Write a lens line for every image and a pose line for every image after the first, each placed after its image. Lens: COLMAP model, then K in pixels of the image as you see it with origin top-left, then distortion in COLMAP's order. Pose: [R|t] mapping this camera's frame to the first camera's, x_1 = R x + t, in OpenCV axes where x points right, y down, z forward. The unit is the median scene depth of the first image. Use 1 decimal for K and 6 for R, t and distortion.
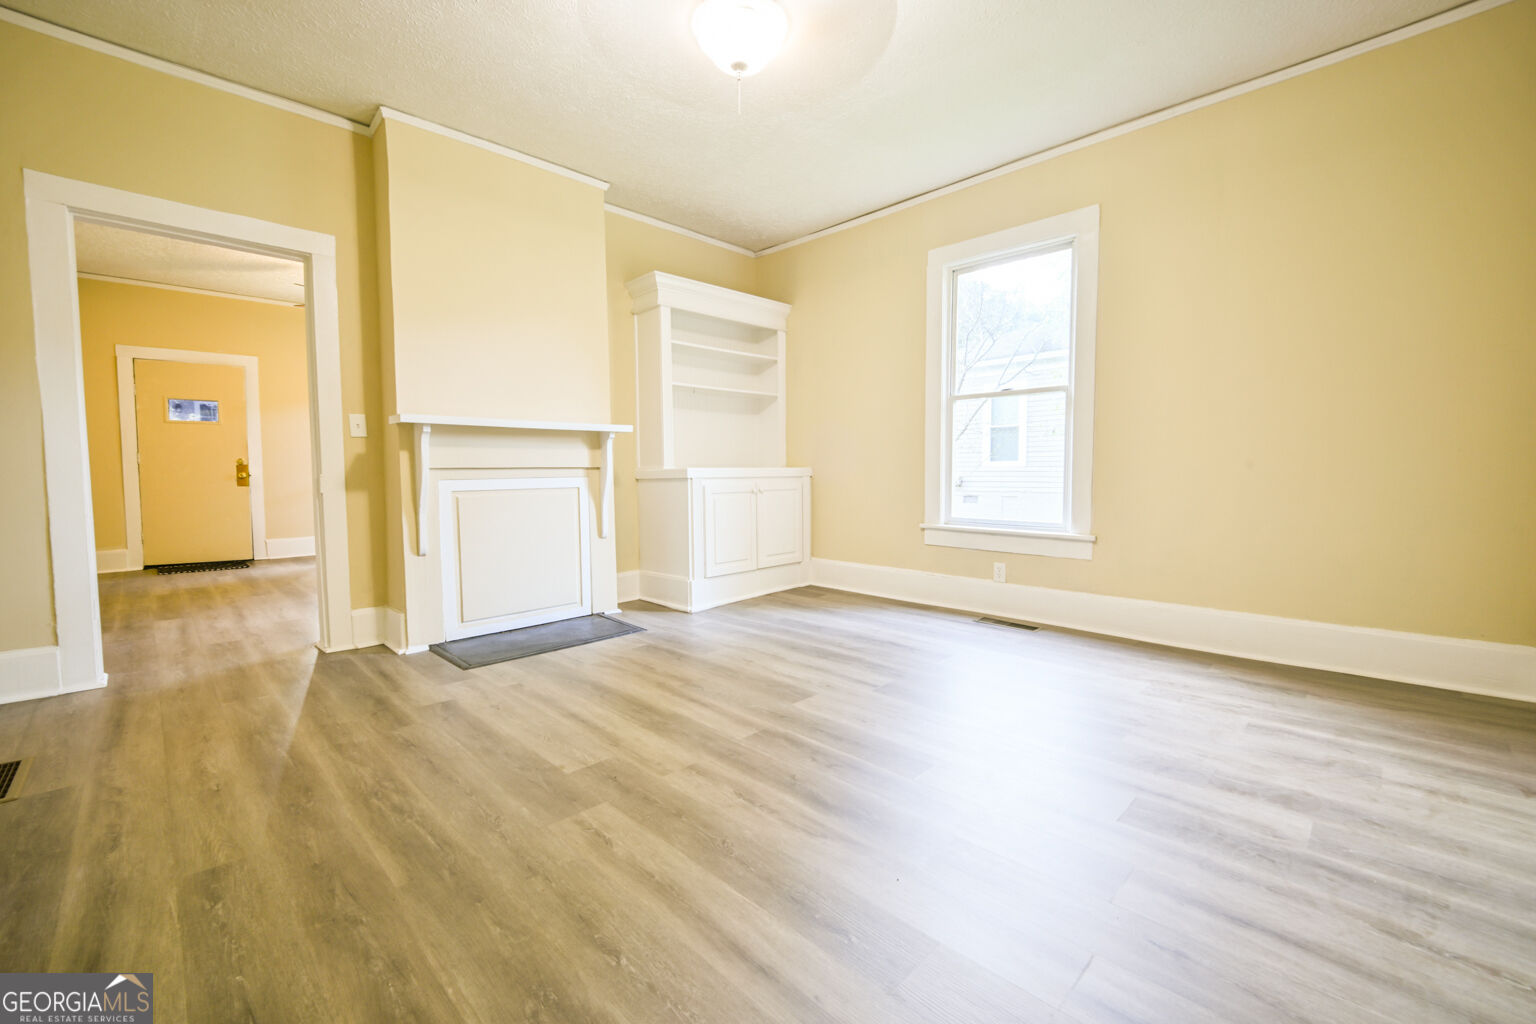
lens RADIAL K [[638.6, 0, 773.4], [0, 638.6, 509.0], [0, 0, 1]] dist [0.018022, -0.013935]
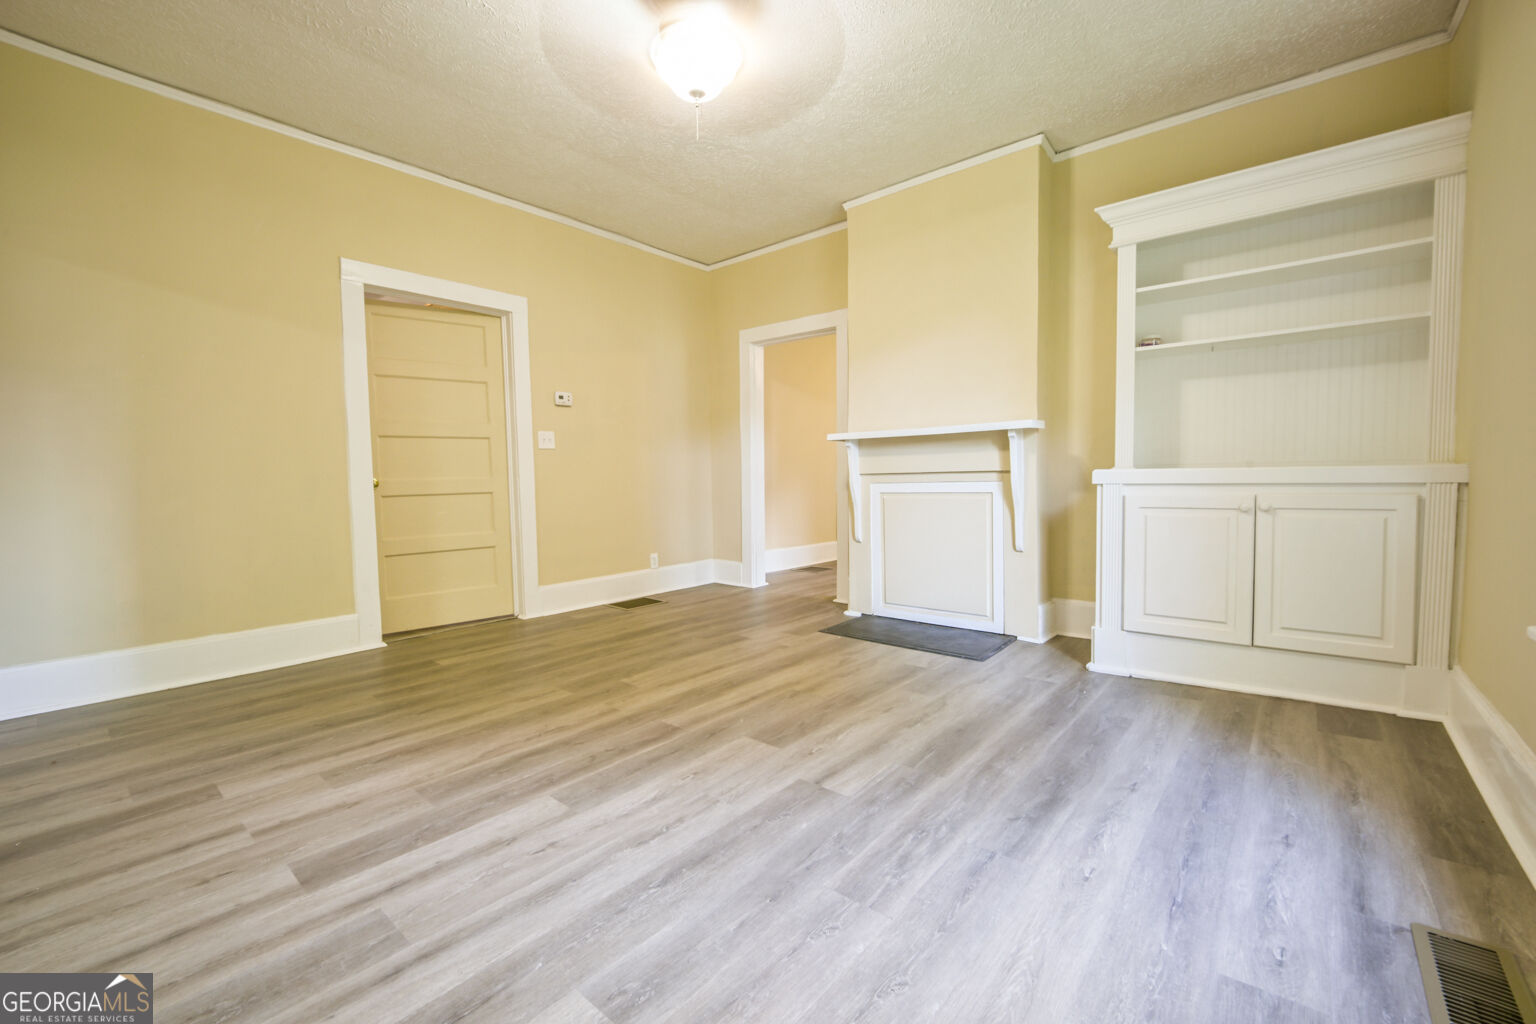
lens RADIAL K [[638.6, 0, 773.4], [0, 638.6, 509.0], [0, 0, 1]] dist [0.018022, -0.013935]
pose [[0.071020, 0.055666, -0.995920, 0.847249], [-0.047626, 0.997492, 0.052357, -0.061977], [0.996337, 0.043713, 0.073493, 0.882138]]
